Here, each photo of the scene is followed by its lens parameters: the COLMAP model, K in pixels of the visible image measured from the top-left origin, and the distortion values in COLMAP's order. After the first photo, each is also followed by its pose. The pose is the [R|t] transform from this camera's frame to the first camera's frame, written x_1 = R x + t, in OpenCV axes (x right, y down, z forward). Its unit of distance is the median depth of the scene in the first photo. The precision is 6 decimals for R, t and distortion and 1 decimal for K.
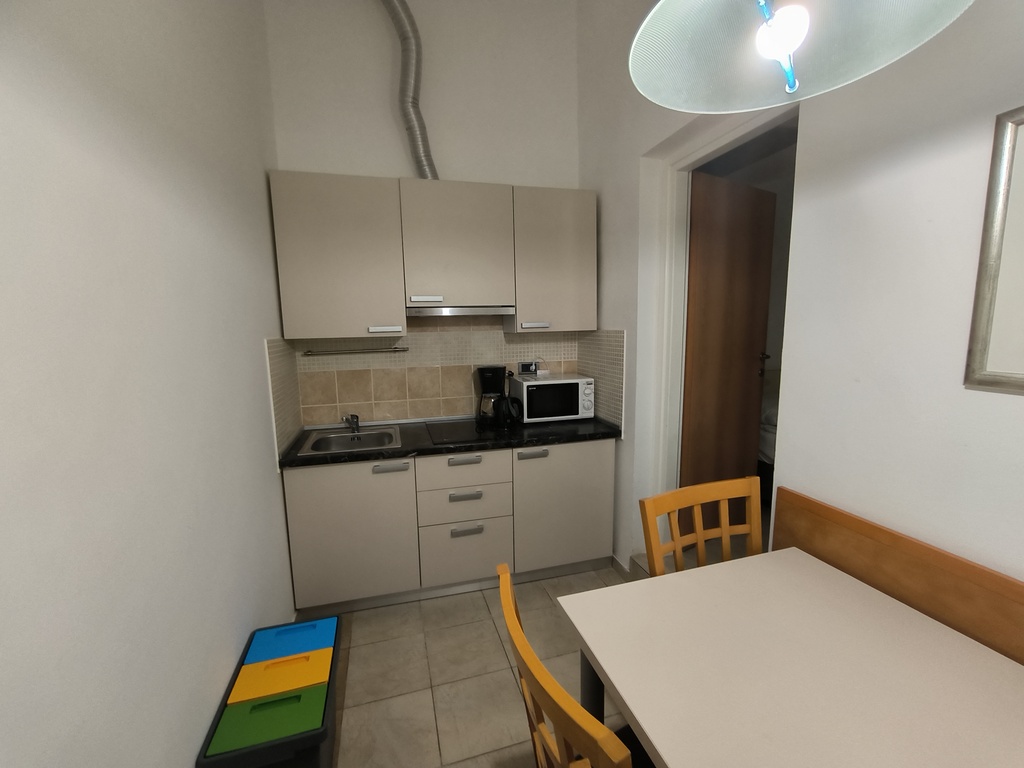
lens RADIAL K [[446.0, 0, 510.6], [0, 446.0, 391.2], [0, 0, 1]] dist [0.009422, 0.000531]
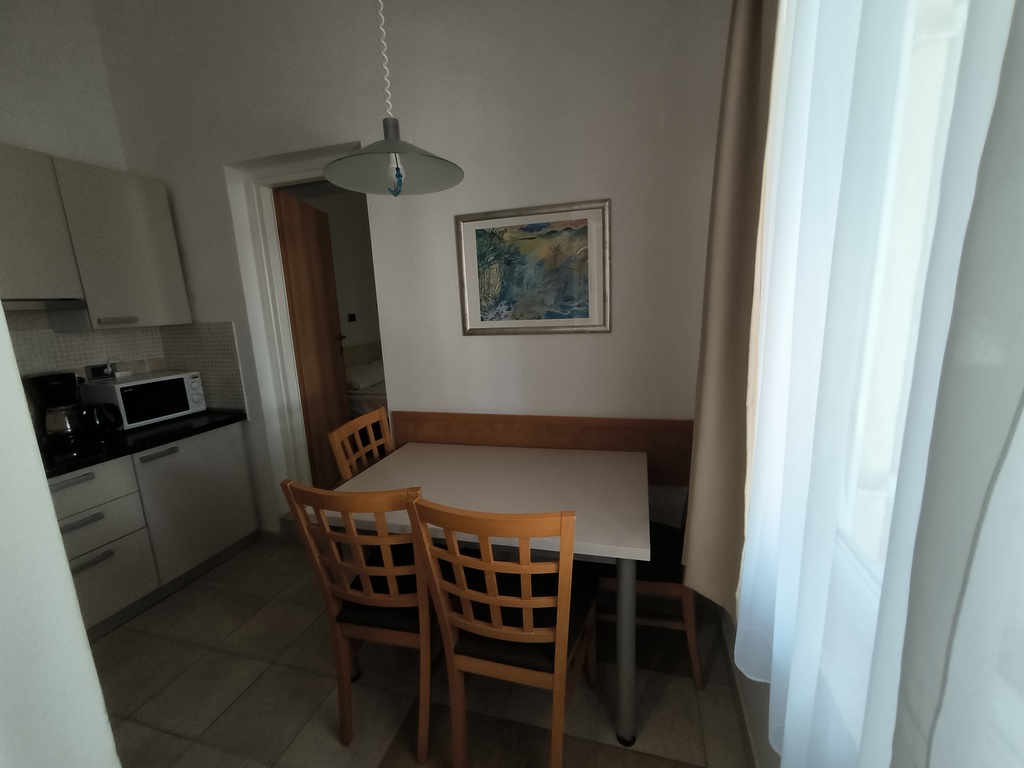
lens RADIAL K [[446.0, 0, 510.6], [0, 446.0, 391.2], [0, 0, 1]] dist [0.009422, 0.000531]
pose [[0.551511, -0.168085, 0.817058, -0.265839], [0.159428, 0.982672, 0.094542, 0.032855], [-0.818791, 0.078121, 0.568752, -0.151684]]
